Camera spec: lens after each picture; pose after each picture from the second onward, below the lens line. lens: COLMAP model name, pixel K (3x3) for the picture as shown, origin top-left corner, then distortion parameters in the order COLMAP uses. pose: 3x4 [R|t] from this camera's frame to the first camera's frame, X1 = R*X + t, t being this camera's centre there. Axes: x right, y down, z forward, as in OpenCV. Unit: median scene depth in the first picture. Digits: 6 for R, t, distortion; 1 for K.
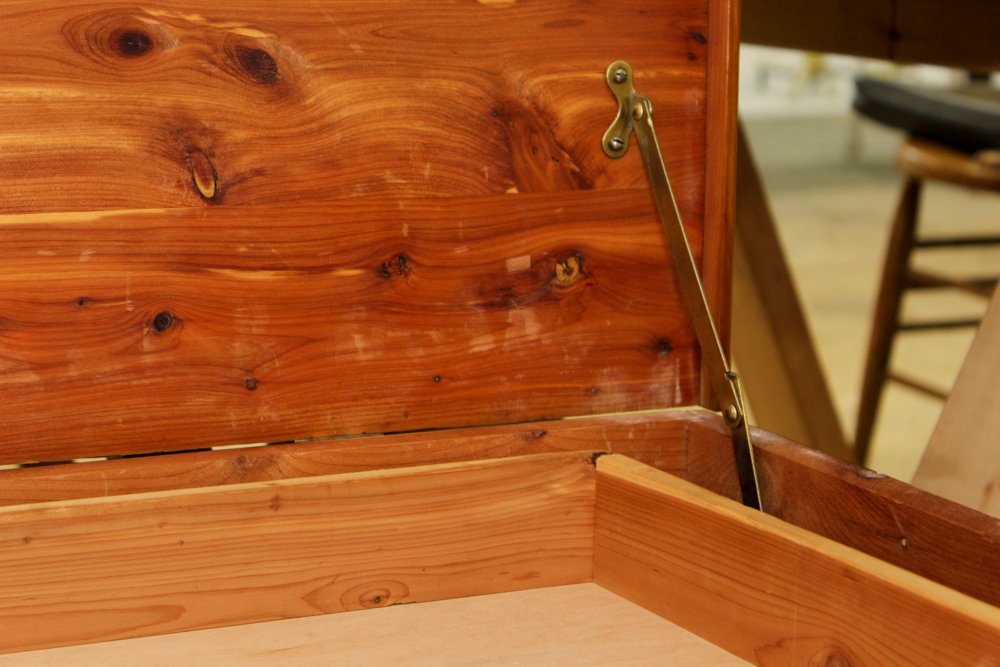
lens RADIAL K [[2420.8, 0, 501.3], [0, 2420.8, 327.3], [0, 0, 1]] dist [0.090810, 0.000000]
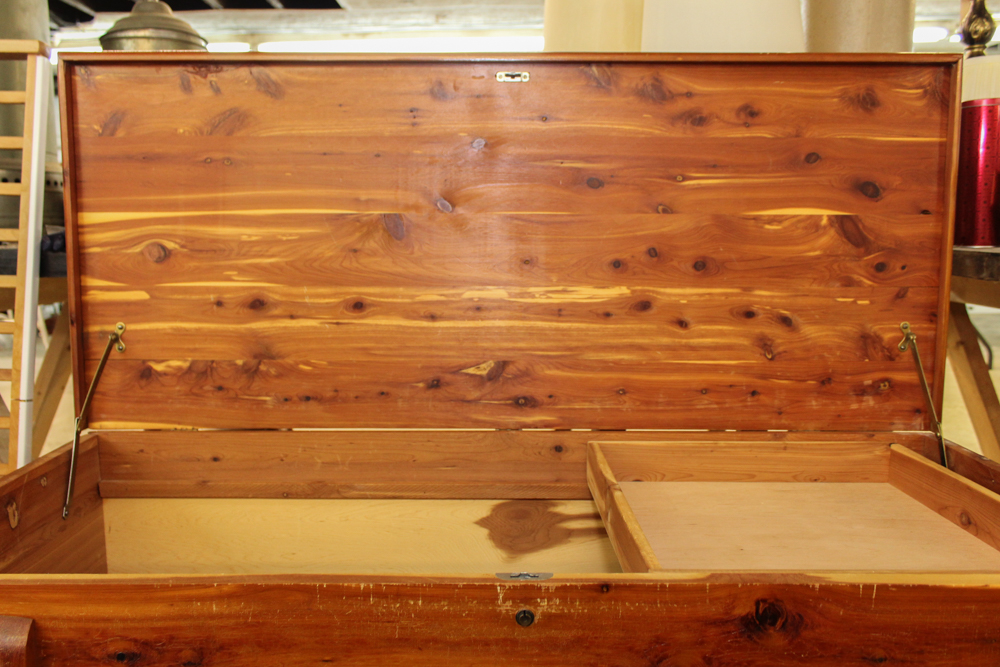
lens RADIAL K [[837.6, 0, 491.4], [0, 837.6, 329.3], [0, 0, 1]] dist [-0.001894, 0.006586]
pose [[0.896530, 0.040908, -0.441089, 0.049207], [-0.064244, 0.997207, -0.038093, -0.023151], [0.438299, 0.062489, 0.896654, -0.252437]]
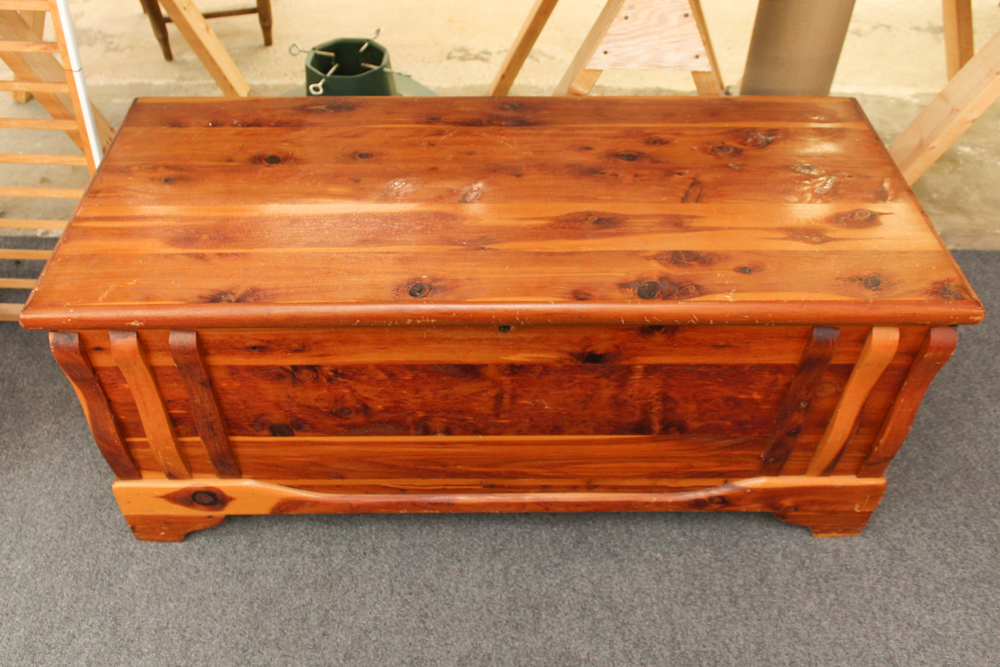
lens RADIAL K [[893.6, 0, 486.6], [0, 893.6, 303.9], [0, 0, 1]] dist [0.009672, -0.018241]
pose [[0.901597, 0.287279, -0.323408, 0.129169], [-0.066019, 0.830256, 0.553459, -0.486535], [0.427509, -0.477647, 0.767522, -0.503309]]
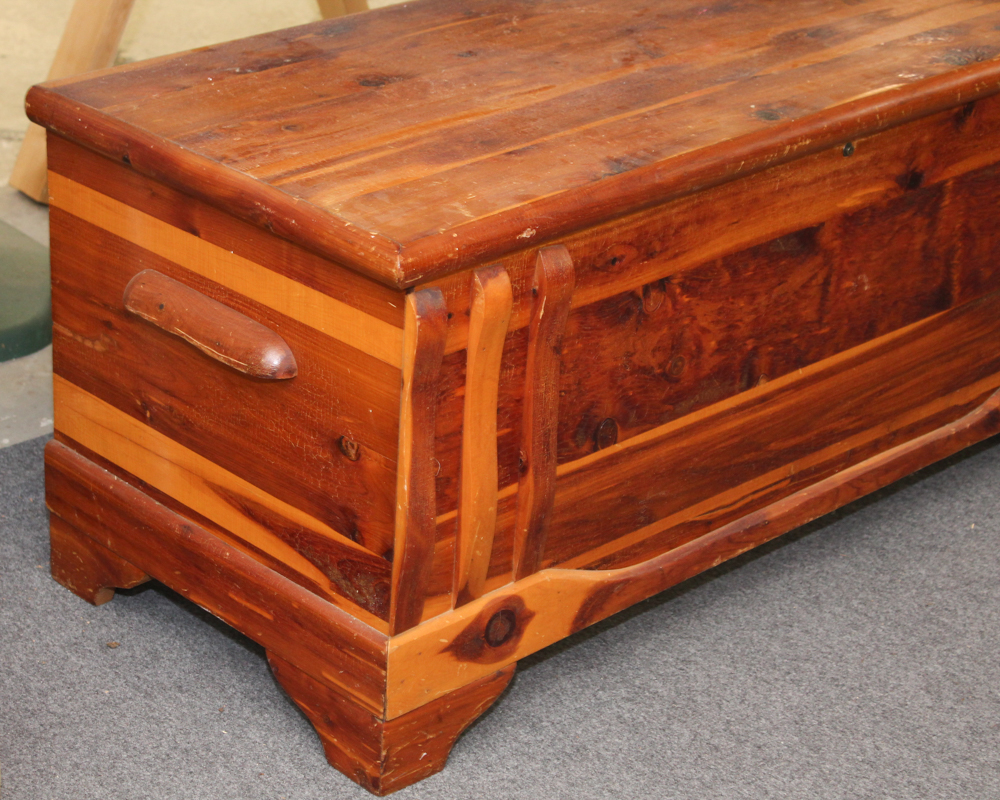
lens RADIAL K [[2522.6, 0, 495.6], [0, 2522.6, 405.8], [0, 0, 1]] dist [0.060906, 0.000000]
pose [[0.947046, -0.104109, 0.303751, -1.312332], [0.016604, 0.960591, 0.277471, -0.263920], [-0.320667, -0.257734, 0.911452, -1.803614]]
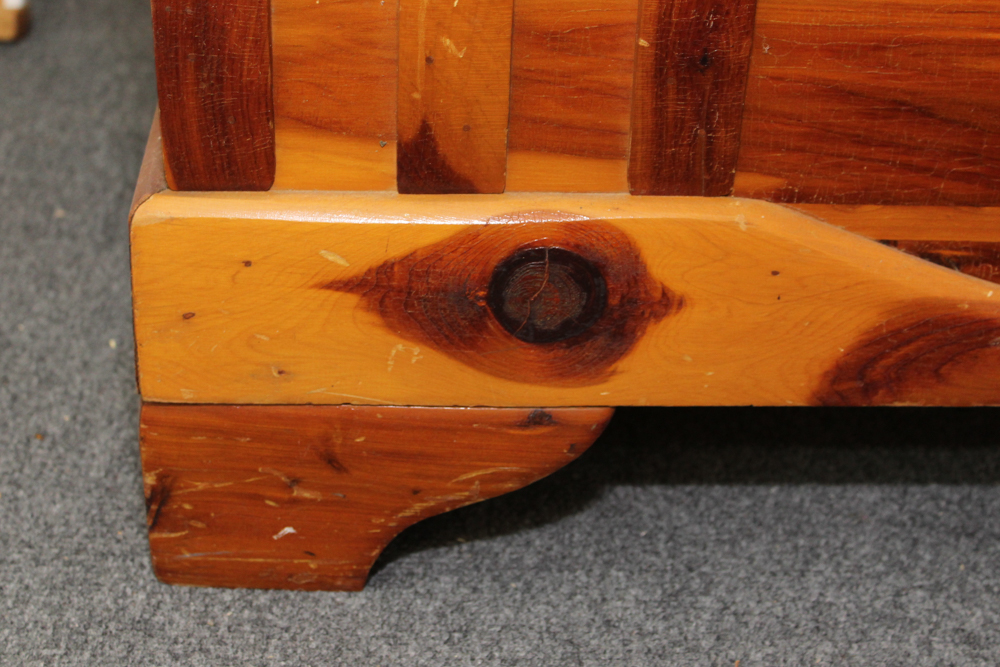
lens RADIAL K [[1972.1, 0, 498.6], [0, 1972.1, 332.4], [0, 0, 1]] dist [-0.013915, 0.000000]
pose [[0.914835, 0.218504, -0.339608, -0.418251], [-0.088564, 0.929056, 0.359181, 0.340961], [0.393998, -0.298514, 0.869284, -0.353435]]
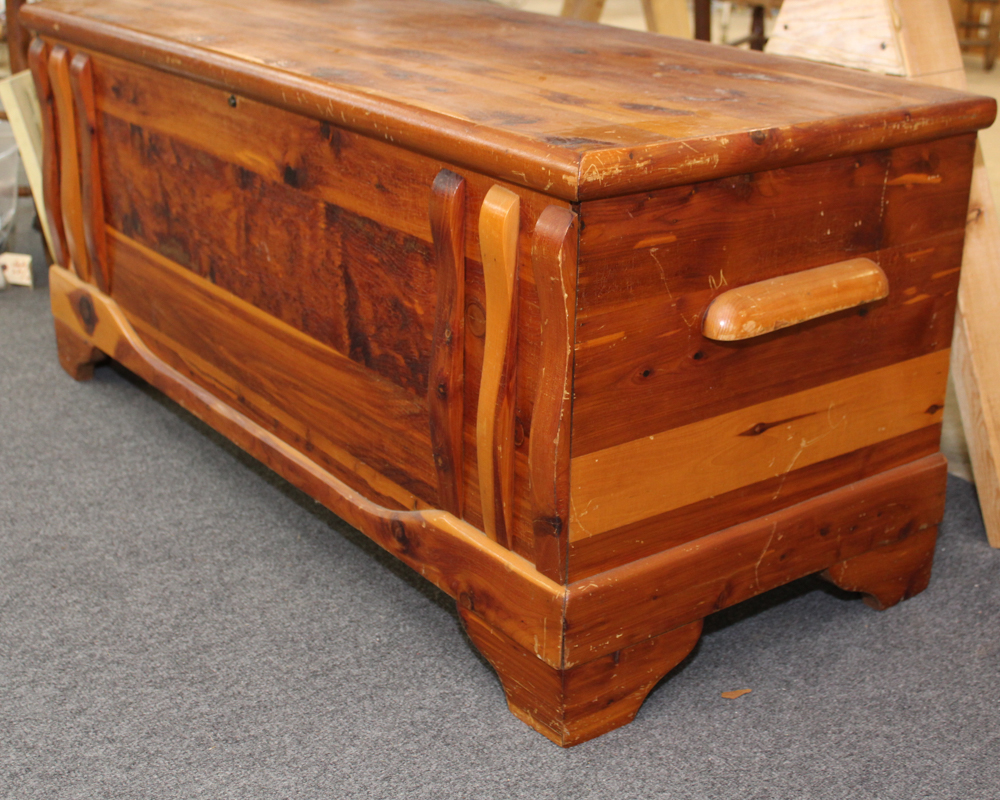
lens RADIAL K [[1518.7, 0, 496.3], [0, 1518.7, 398.0], [0, 0, 1]] dist [-0.075648, 0.000000]
pose [[0.171122, 0.344014, -0.923240, 1.444170], [-0.180428, 0.932157, 0.313894, -0.080468], [0.968588, 0.112864, 0.221582, 0.336764]]
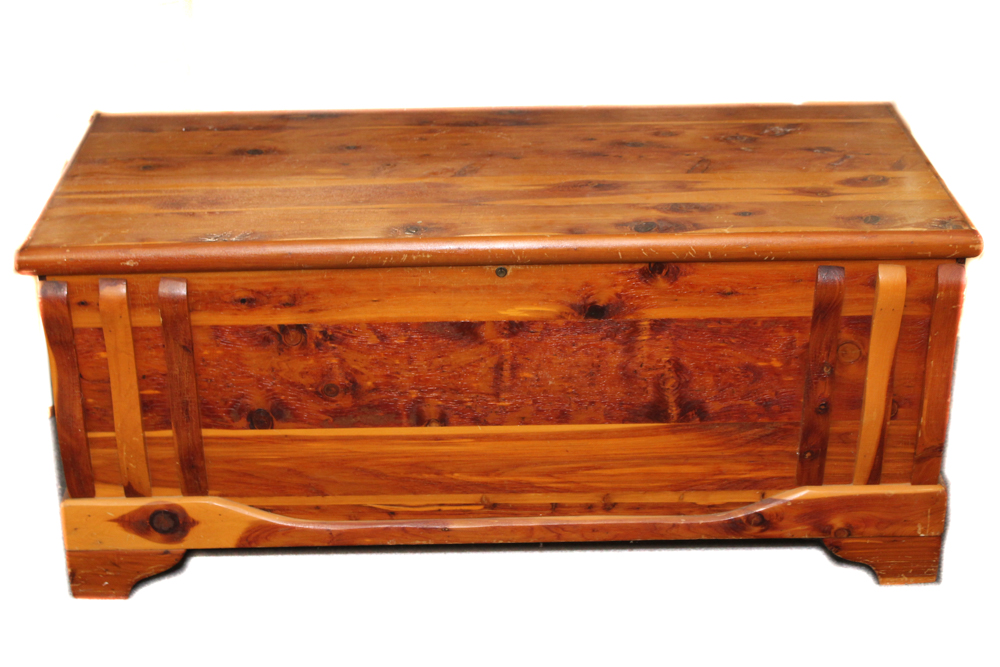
lens RADIAL K [[1729.1, 0, 490.9], [0, 1729.1, 324.1], [0, 0, 1]] dist [-0.020281, 0.000000]
pose [[0.902879, 0.165326, -0.396833, 0.655114], [-0.048797, 0.956541, 0.287485, -0.385561], [0.427116, -0.240200, 0.871709, -1.555110]]
